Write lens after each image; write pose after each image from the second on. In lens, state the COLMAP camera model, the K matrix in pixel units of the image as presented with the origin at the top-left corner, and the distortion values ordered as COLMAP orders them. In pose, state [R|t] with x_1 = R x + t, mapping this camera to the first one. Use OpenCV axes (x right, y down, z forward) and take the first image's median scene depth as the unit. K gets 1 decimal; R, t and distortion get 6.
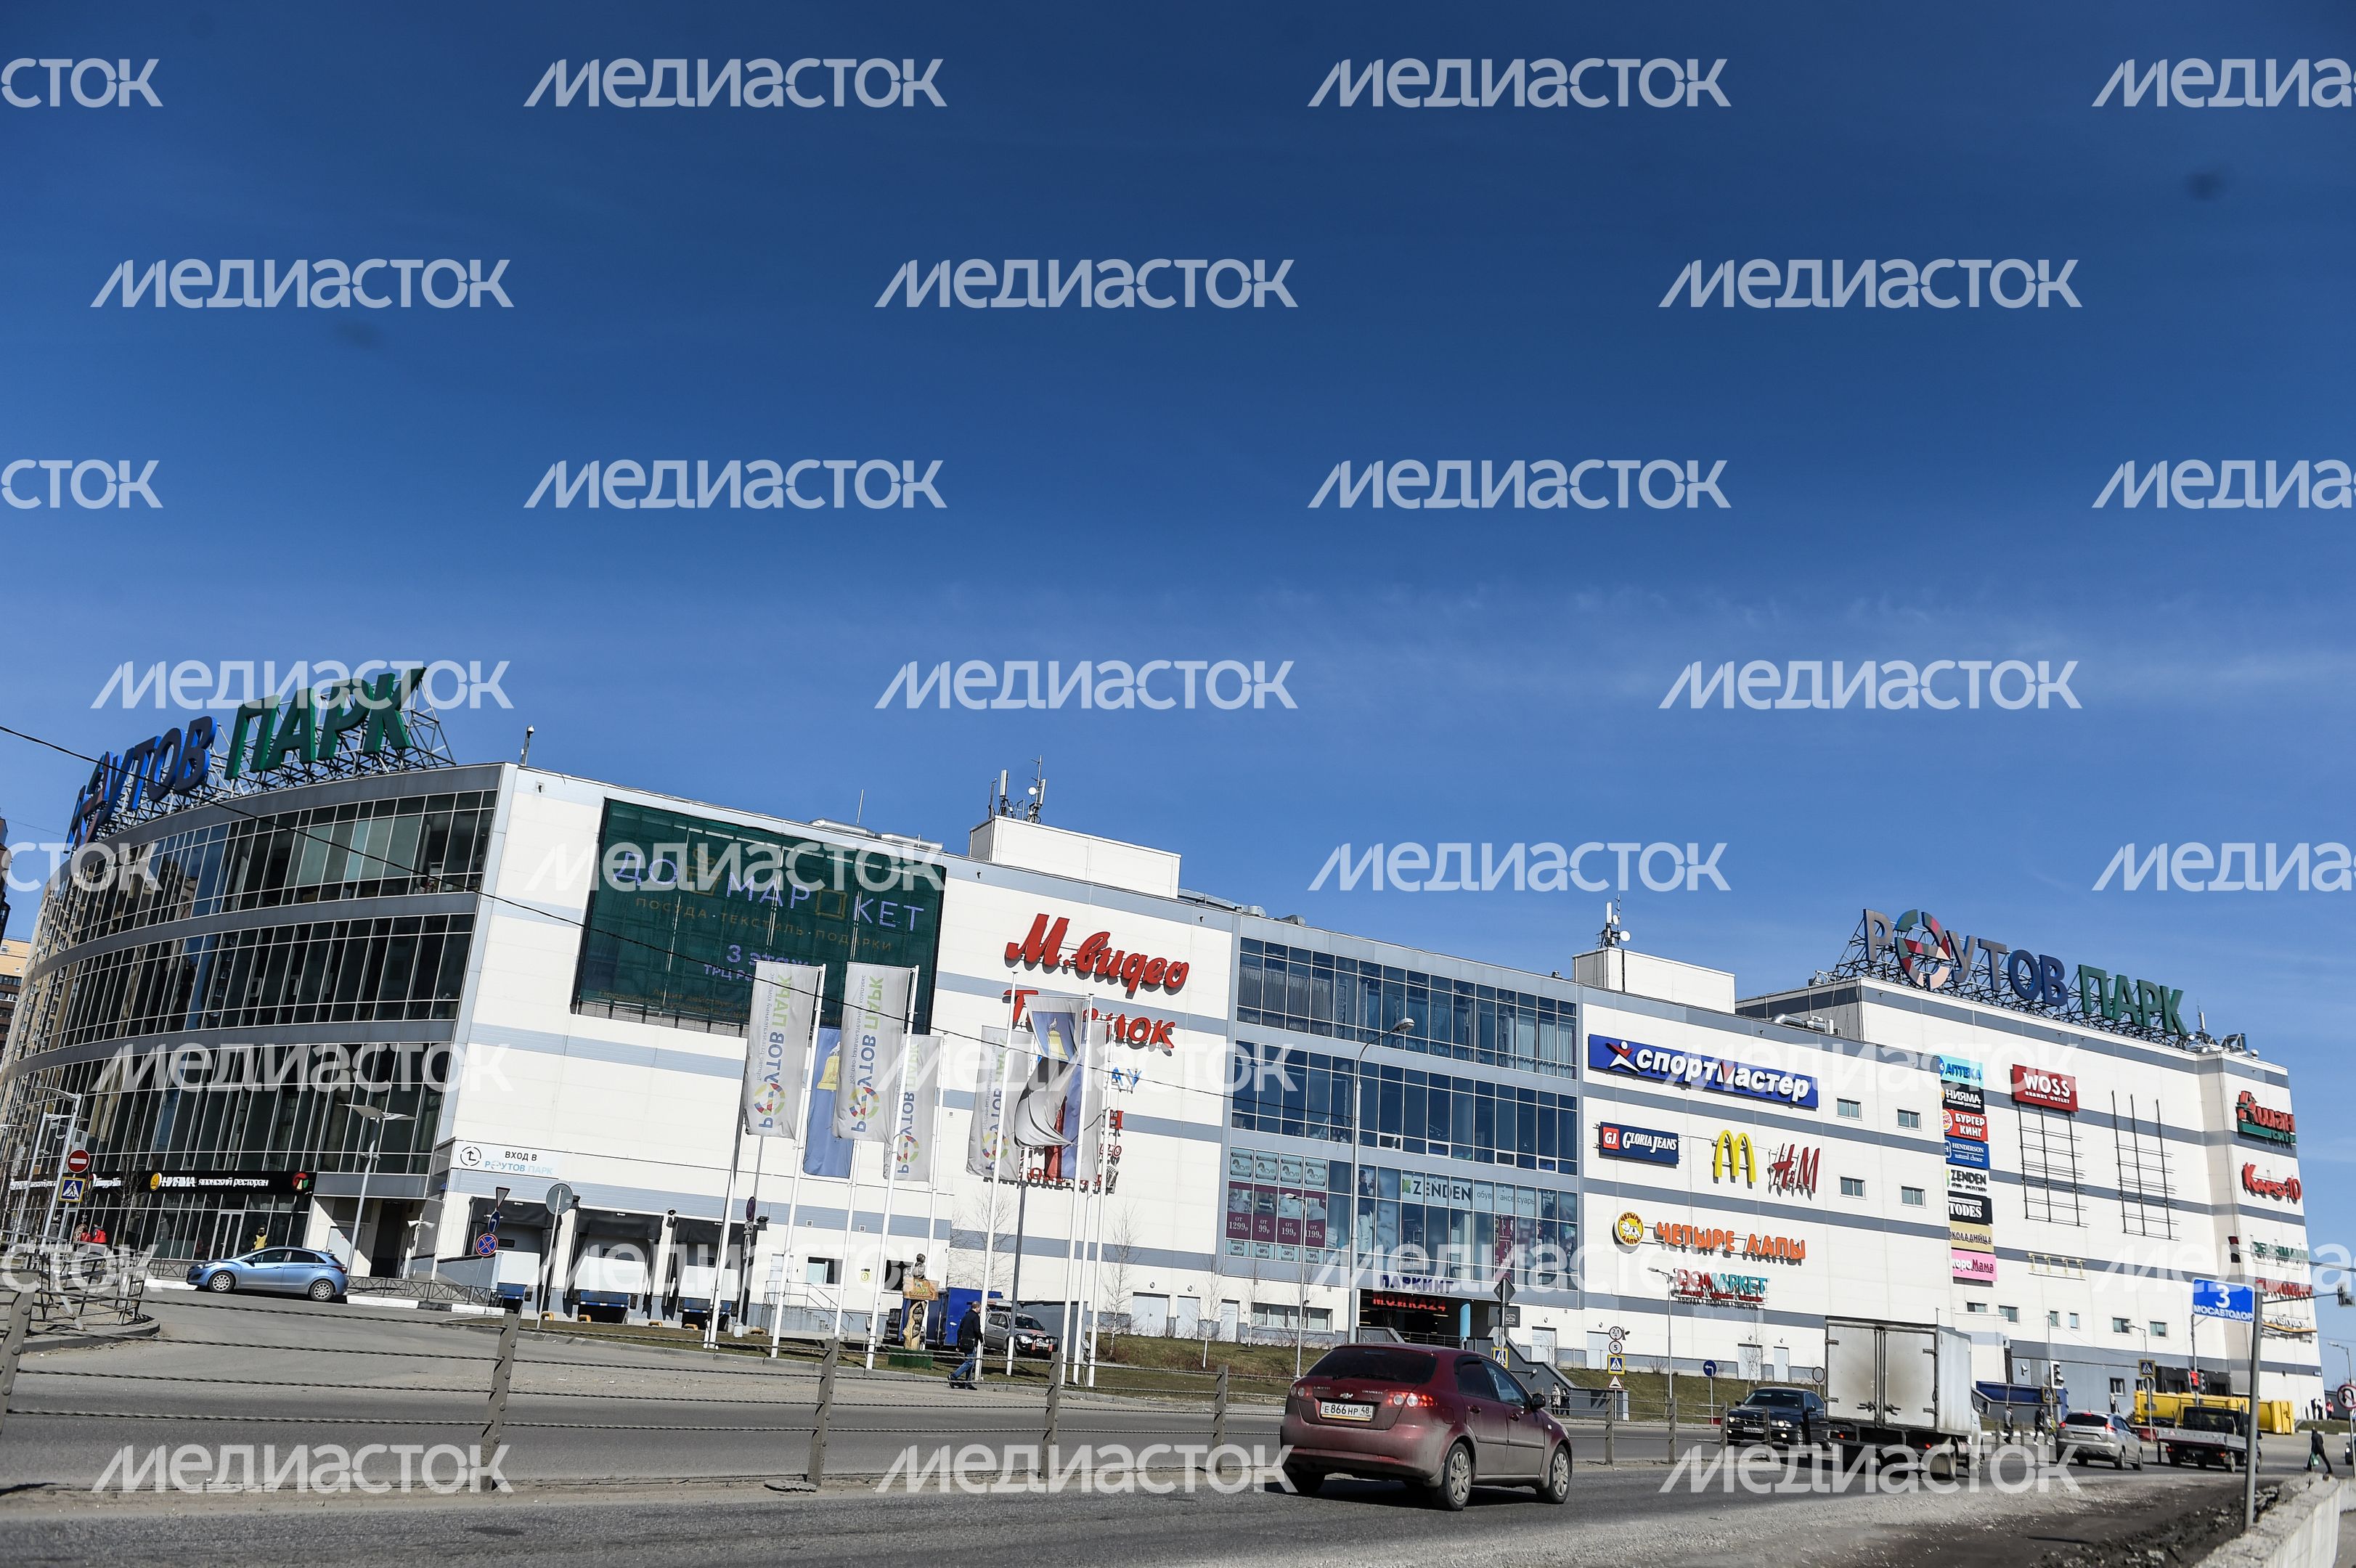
lens RADIAL K [[1857.6, 0, 1178.0], [0, 1857.6, 784.0], [0, 0, 1]] dist [-0.011179, -0.010002]
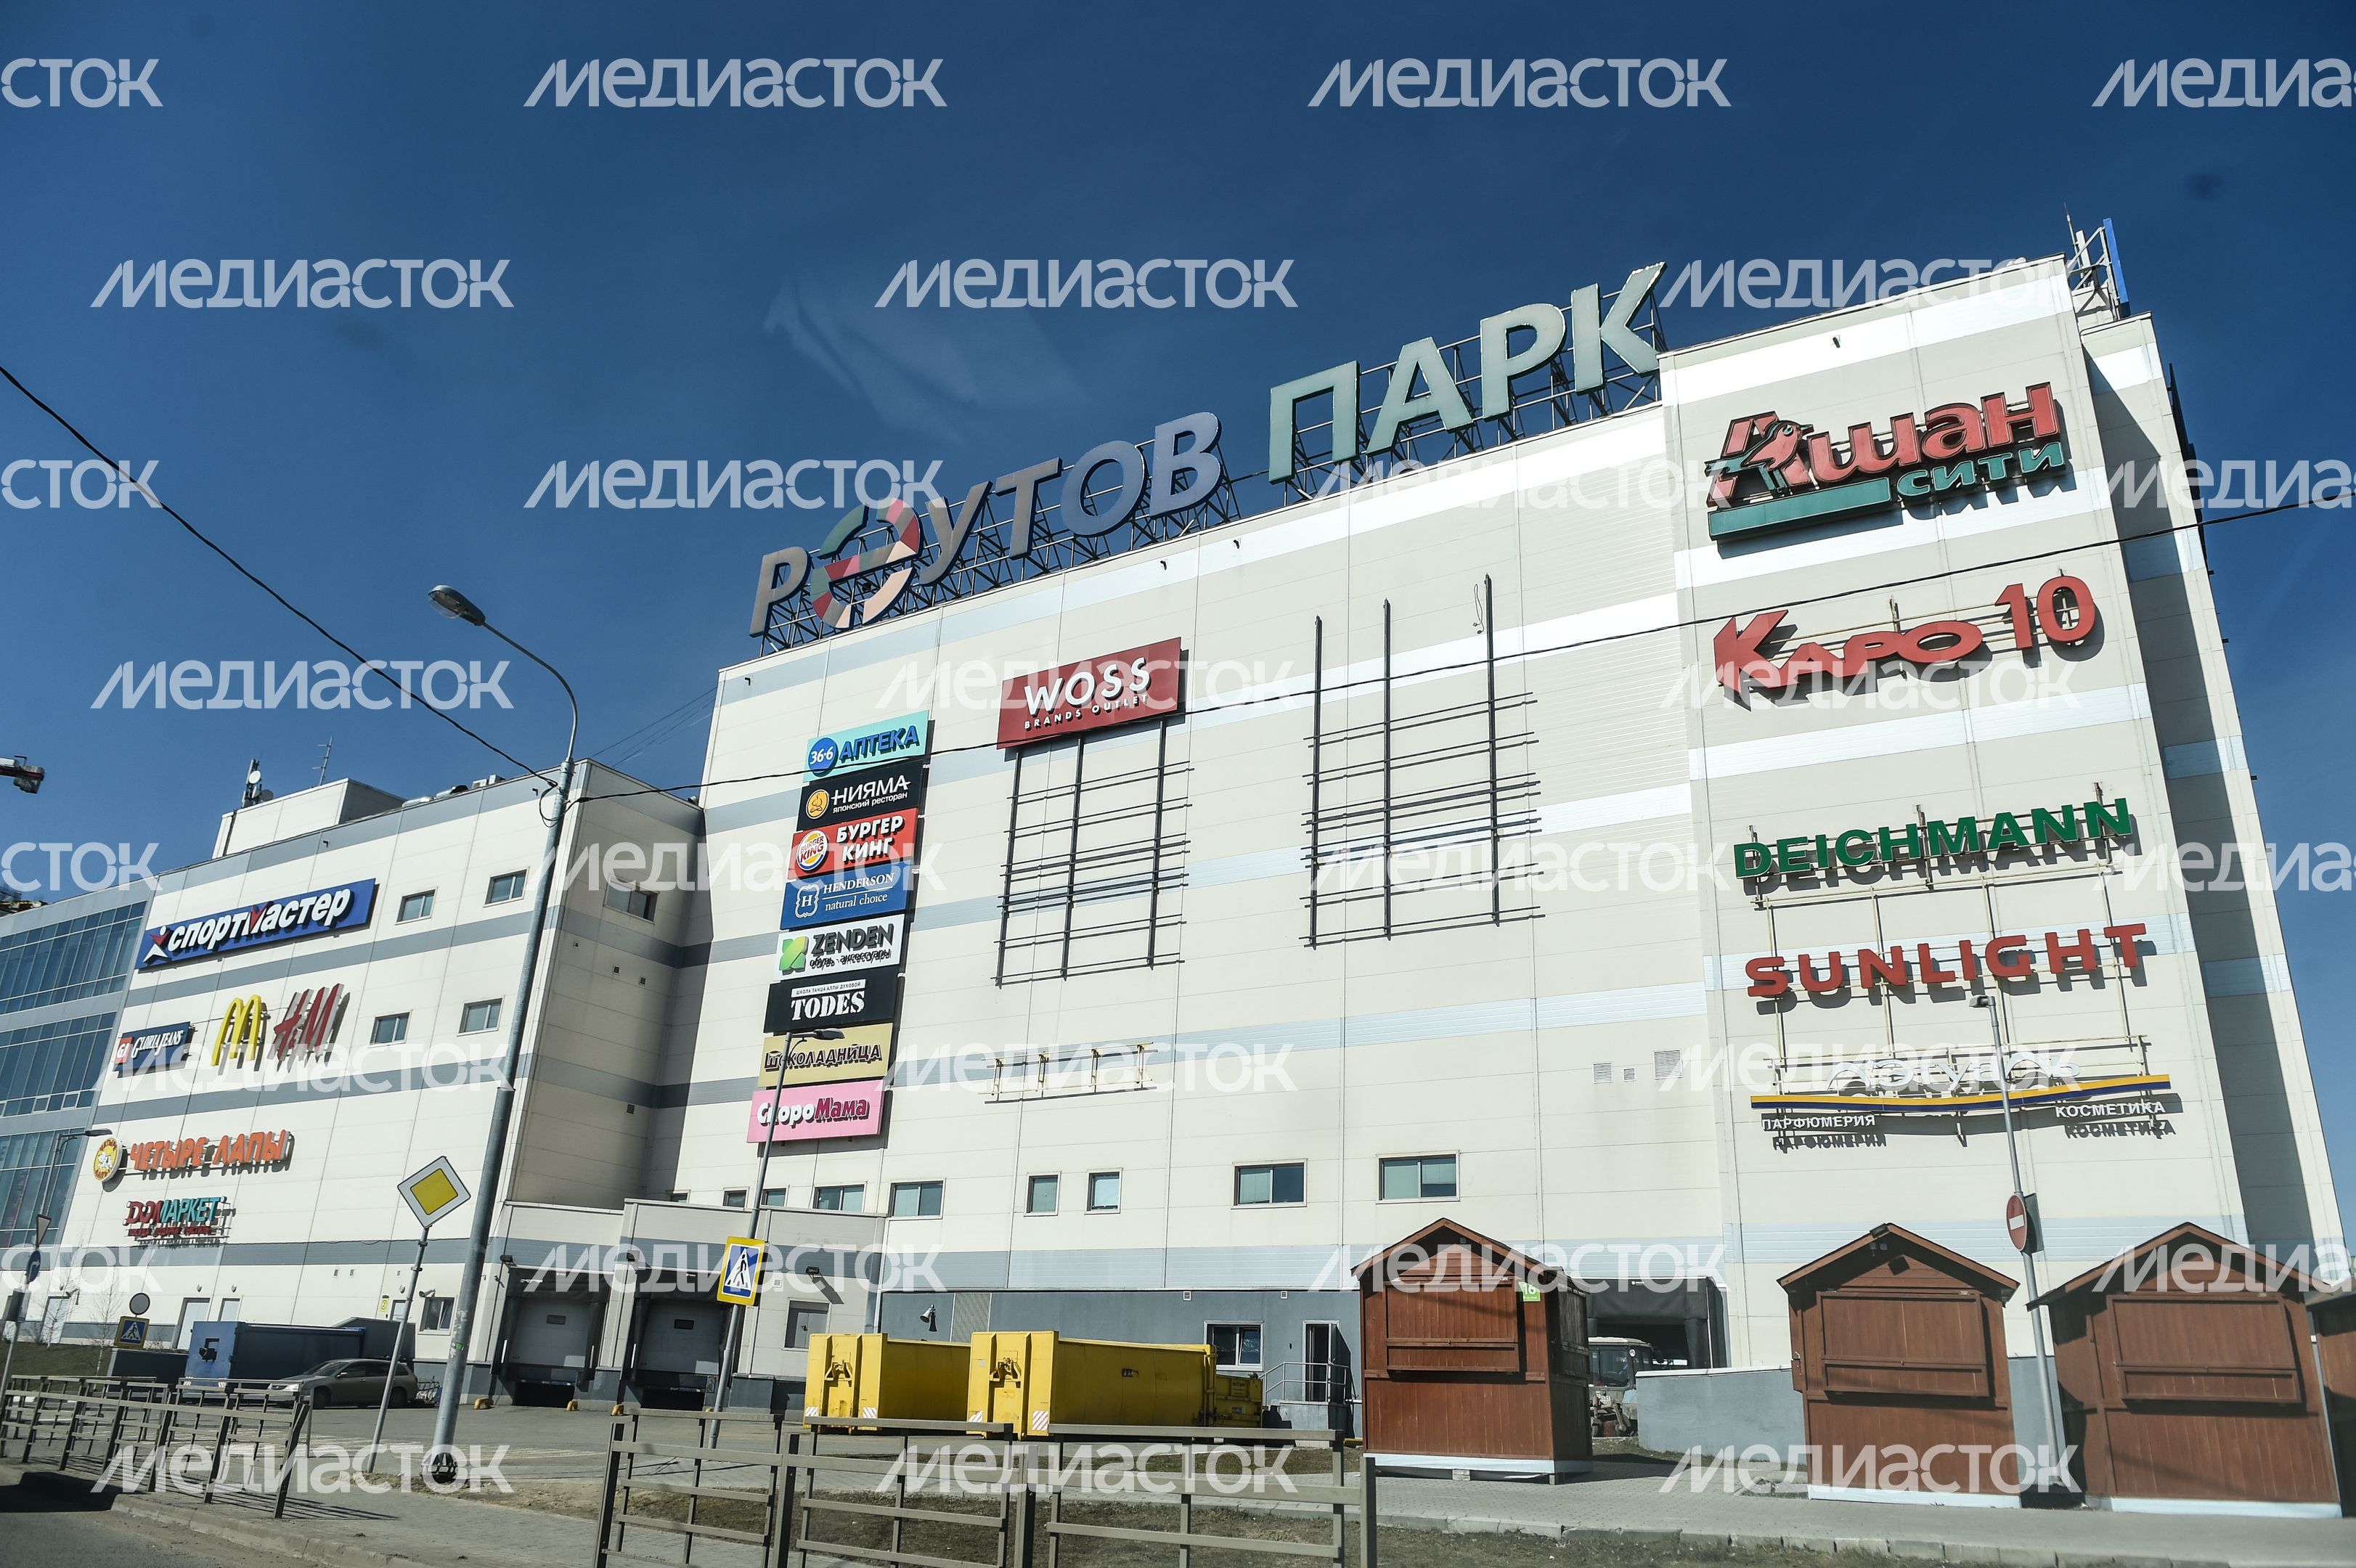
lens RADIAL K [[1658.4, 0, 1178.0], [0, 1658.4, 784.0], [0, 0, 1]] dist [-0.029655, -0.010929]
pose [[0.440689, -0.365161, -0.820031, 1.000332], [0.254449, 0.926868, -0.275993, 0.376360], [0.860842, -0.087028, 0.501375, 1.006814]]
